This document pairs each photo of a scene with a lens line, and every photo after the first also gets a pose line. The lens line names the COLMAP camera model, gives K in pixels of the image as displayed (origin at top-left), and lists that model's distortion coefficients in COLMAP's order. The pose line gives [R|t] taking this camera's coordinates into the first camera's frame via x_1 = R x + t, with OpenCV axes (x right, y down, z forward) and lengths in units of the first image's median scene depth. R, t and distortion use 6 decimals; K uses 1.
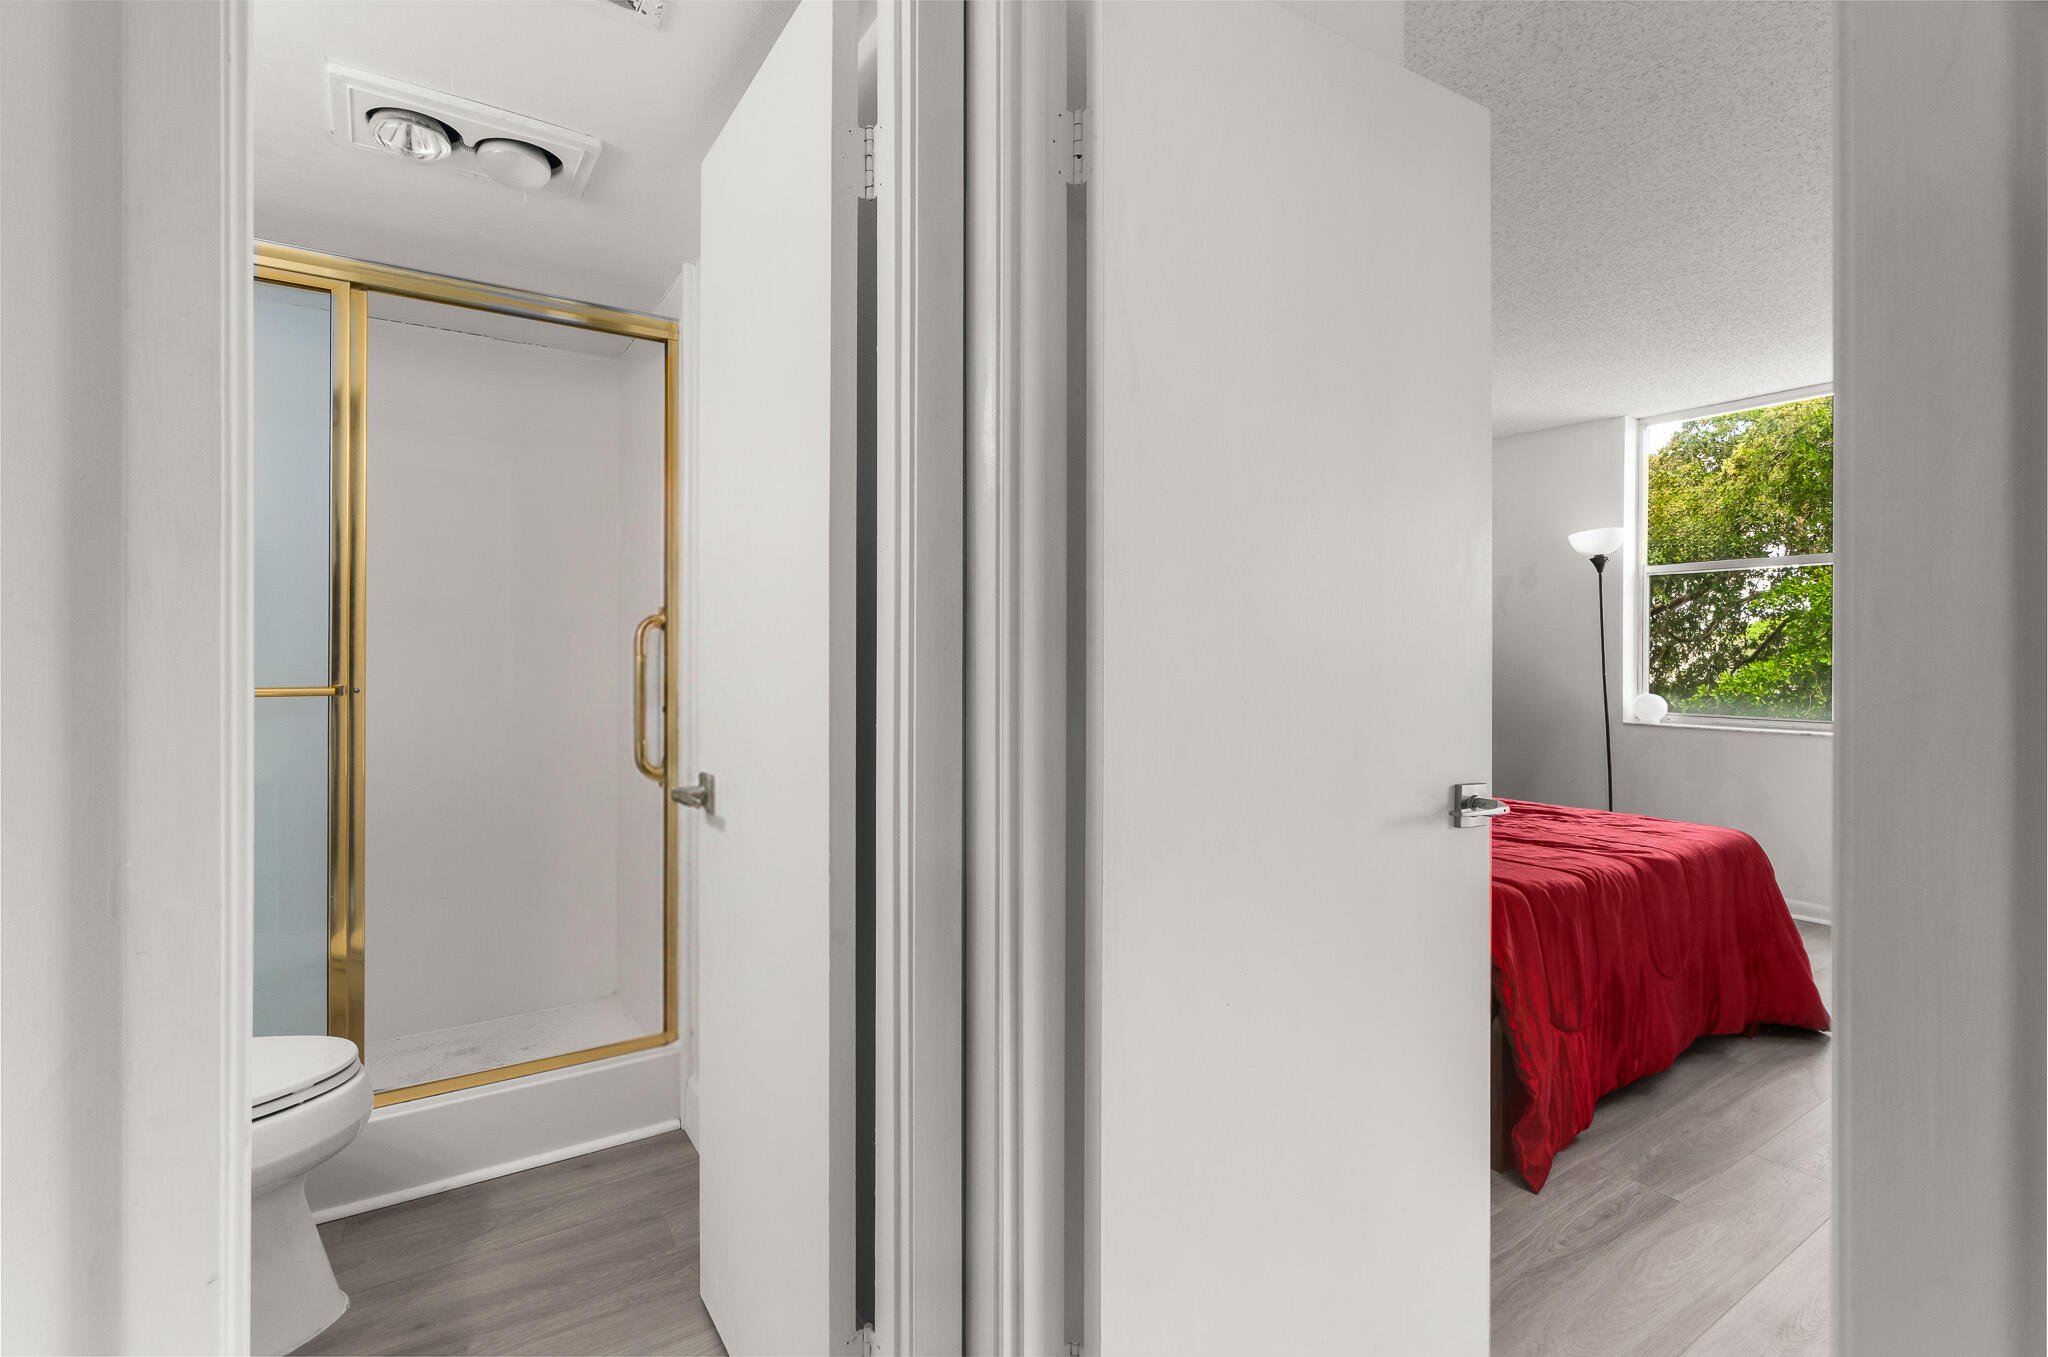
lens RADIAL K [[934.2, 0, 1017.3], [0, 934.2, 658.3], [0, 0, 1]] dist [-0.003608, 0.000915]
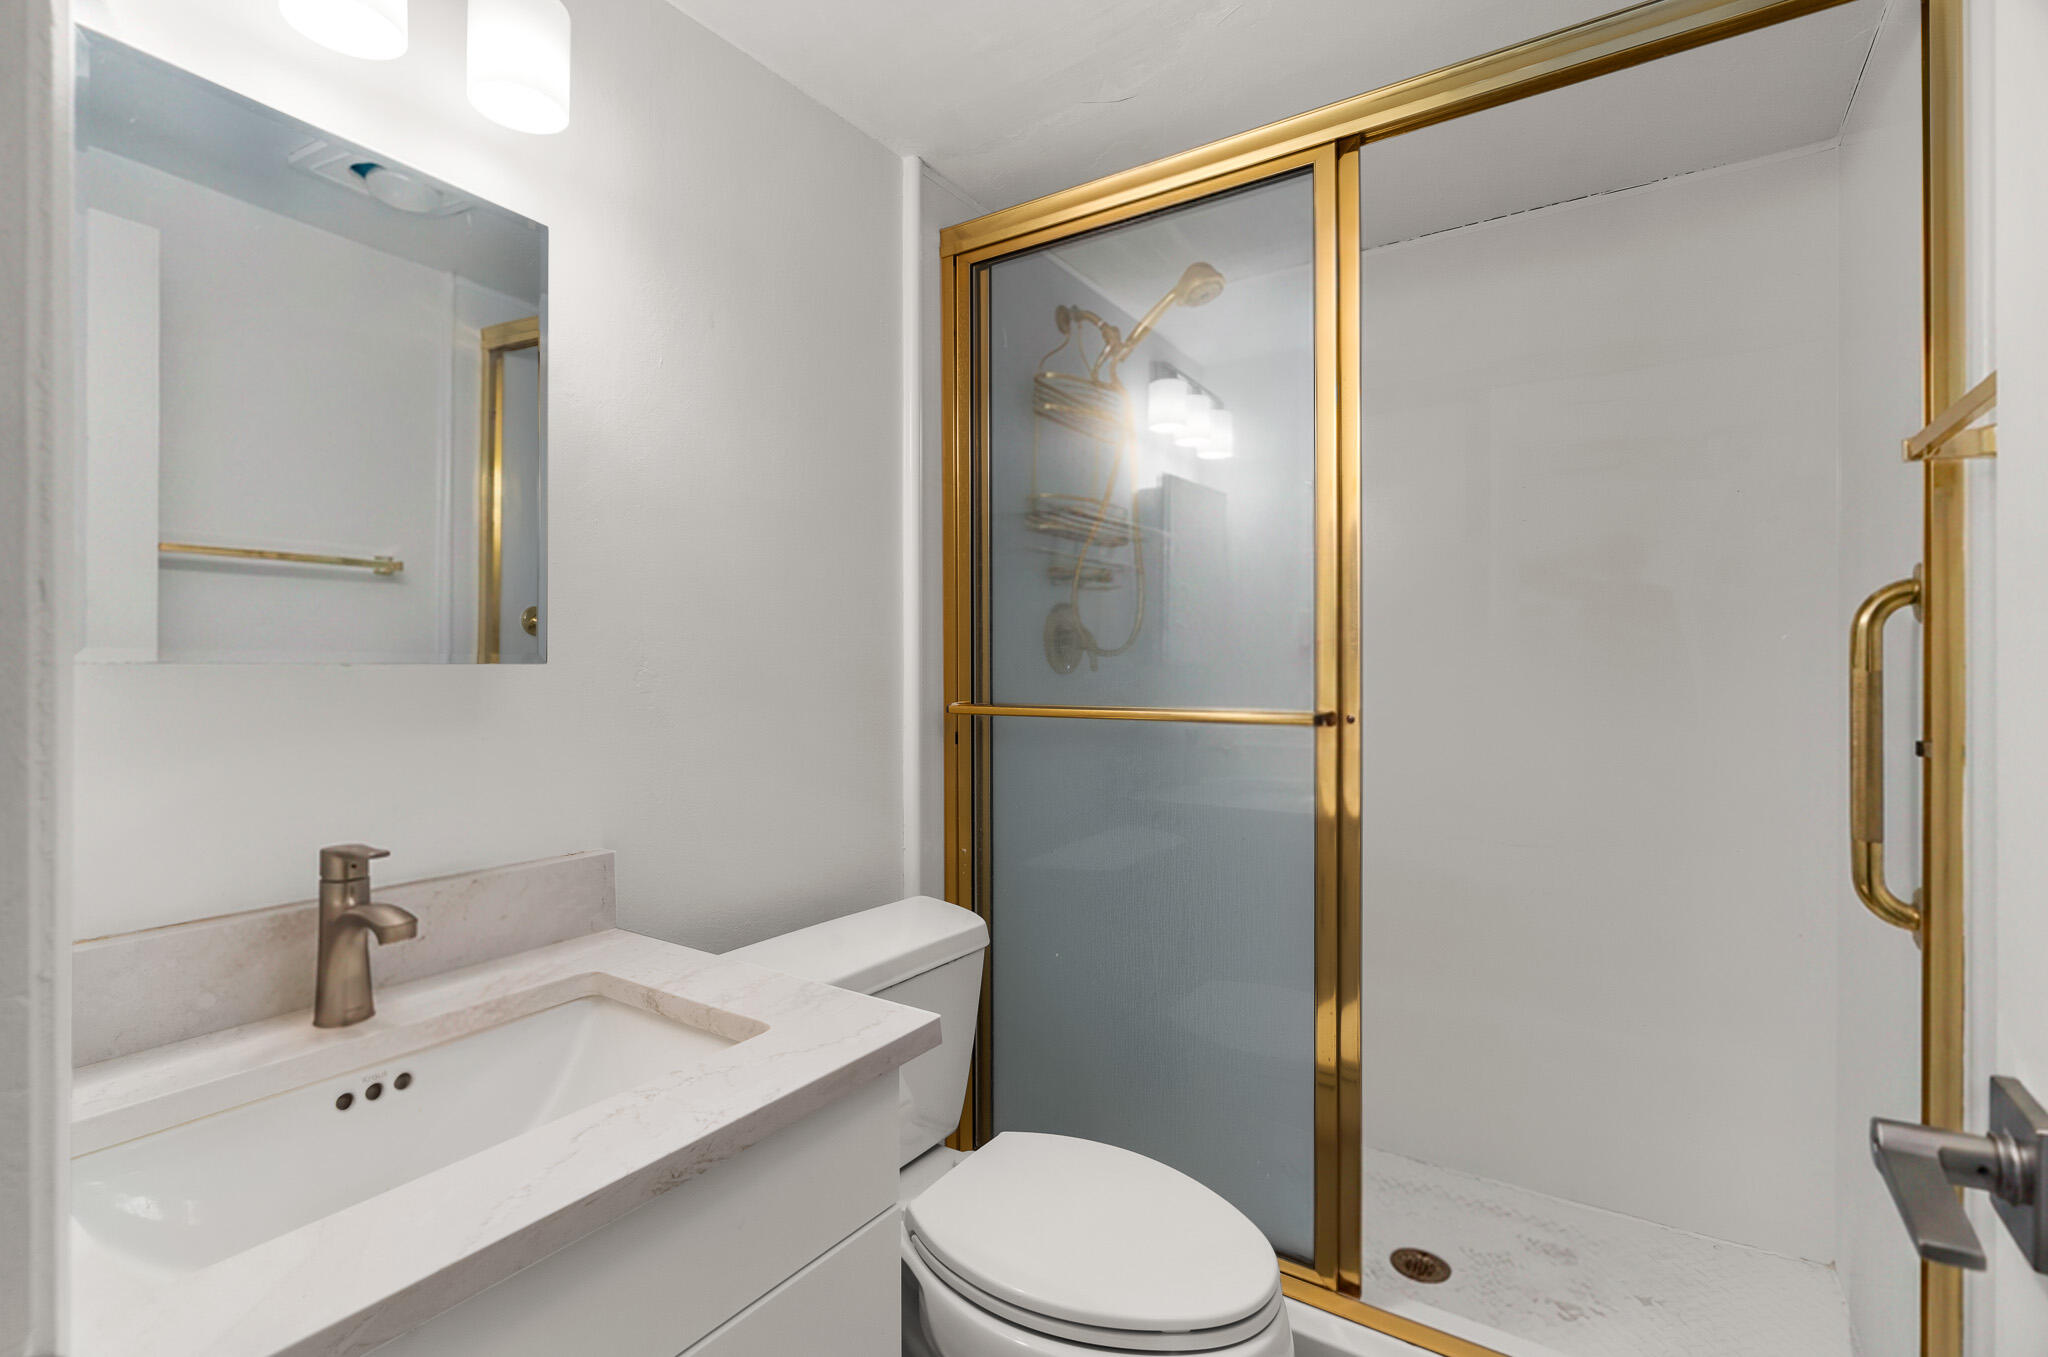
lens RADIAL K [[934.2, 0, 1023.7], [0, 934.2, 677.0], [0, 0, 1]] dist [-0.003608, 0.000915]
pose [[0.394553, 0.000932, -0.918873, -0.125828], [0.003167, 0.999992, 0.002374, -0.000114], [0.918868, -0.003847, 0.394547, 0.393810]]
